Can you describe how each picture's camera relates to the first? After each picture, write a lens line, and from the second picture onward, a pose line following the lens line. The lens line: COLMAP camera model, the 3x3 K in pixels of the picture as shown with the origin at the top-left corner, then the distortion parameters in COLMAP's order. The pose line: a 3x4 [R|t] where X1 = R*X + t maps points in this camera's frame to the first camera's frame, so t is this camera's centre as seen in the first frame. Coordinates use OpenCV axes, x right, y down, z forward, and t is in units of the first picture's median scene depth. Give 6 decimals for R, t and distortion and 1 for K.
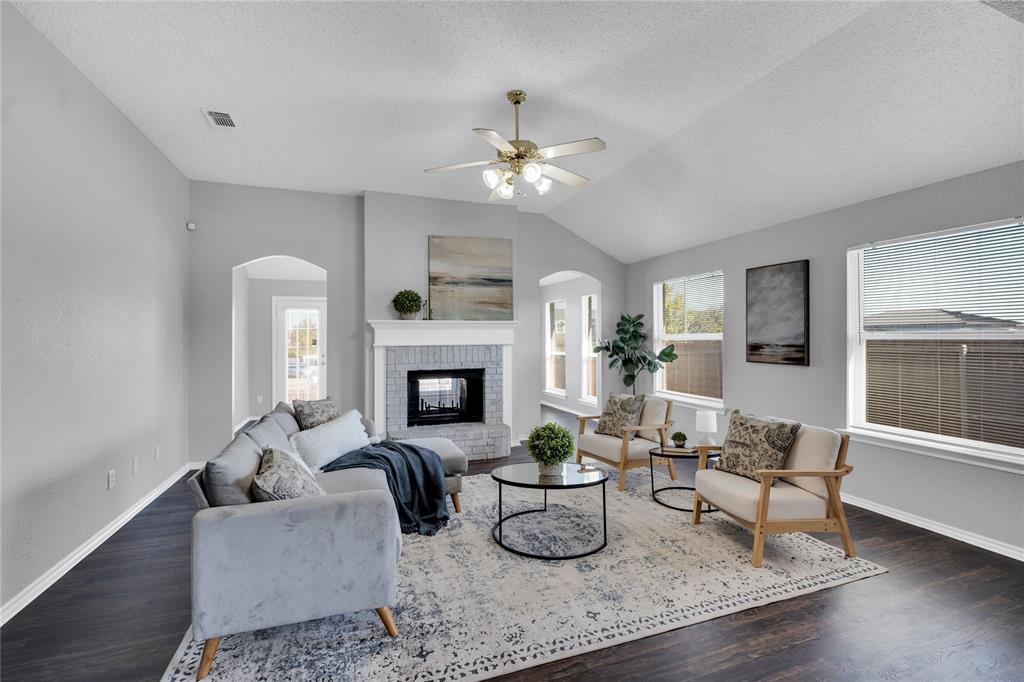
lens RADIAL K [[456.0, 0, 513.5], [0, 456.0, 336.7], [0, 0, 1]] dist [-0.009219, 0.001040]
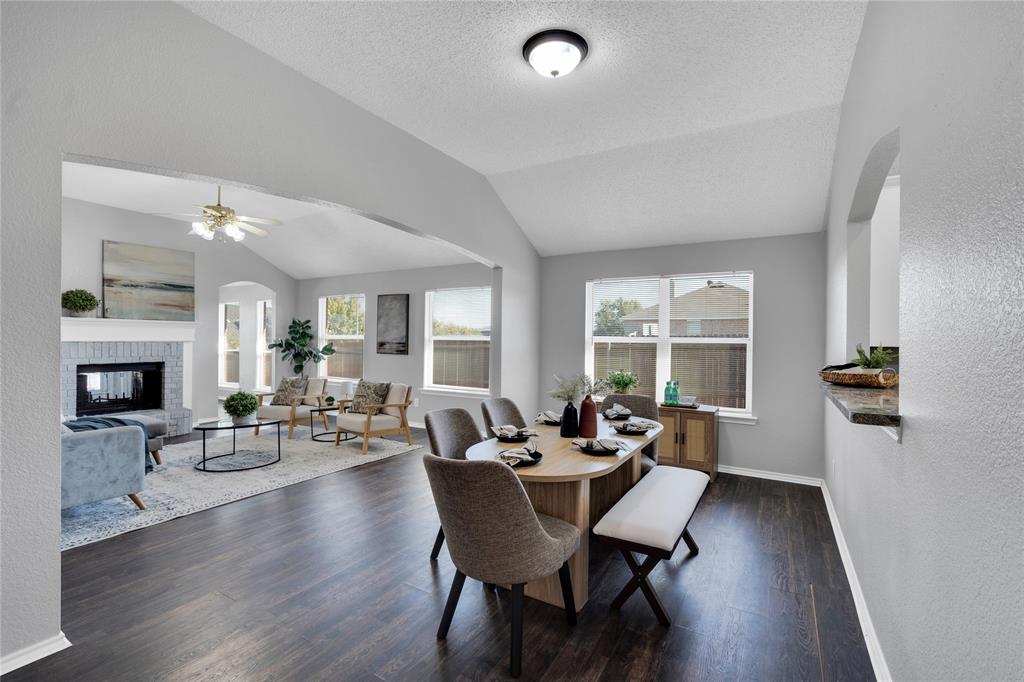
lens RADIAL K [[452.8, 0, 511.8], [0, 452.8, 338.8], [0, 0, 1]] dist [-0.007518, 0.000532]
pose [[0.777185, 0.013187, 0.629134, -0.115561], [-0.014977, 0.999885, -0.002457, 0.001232], [-0.629094, -0.007513, 0.777293, -0.517550]]
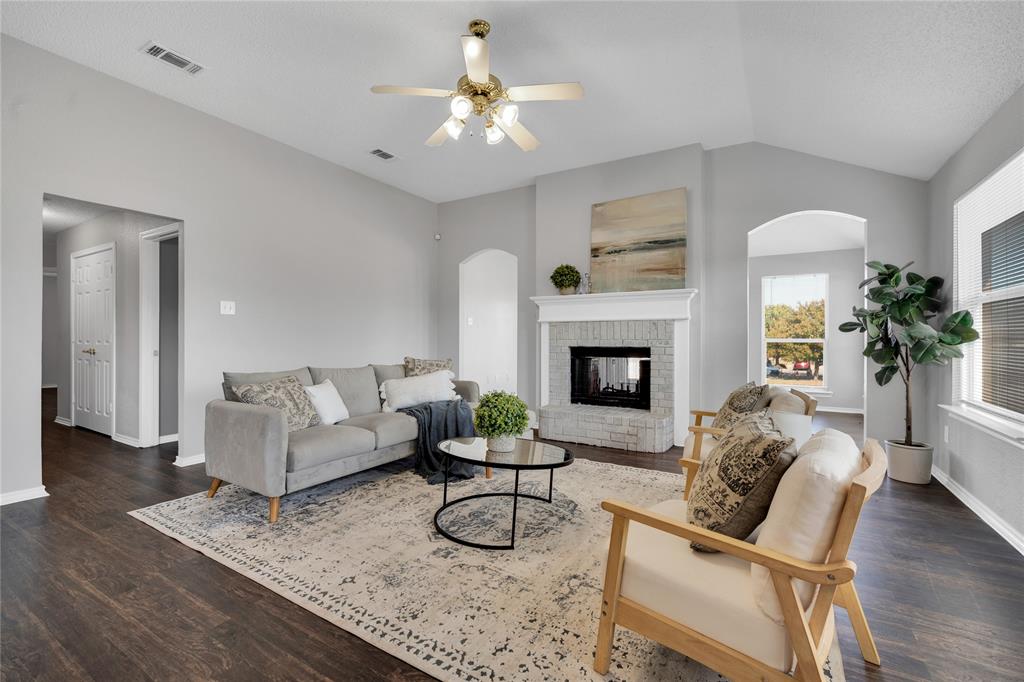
lens RADIAL K [[446.1, 0, 513.5], [0, 446.1, 339.4], [0, 0, 1]] dist [-0.010468, 0.000893]
pose [[0.626590, 0.009707, -0.779288, 0.500514], [-0.003990, 0.999949, 0.009248, 0.056569], [0.779338, -0.002685, 0.626597, 0.328828]]
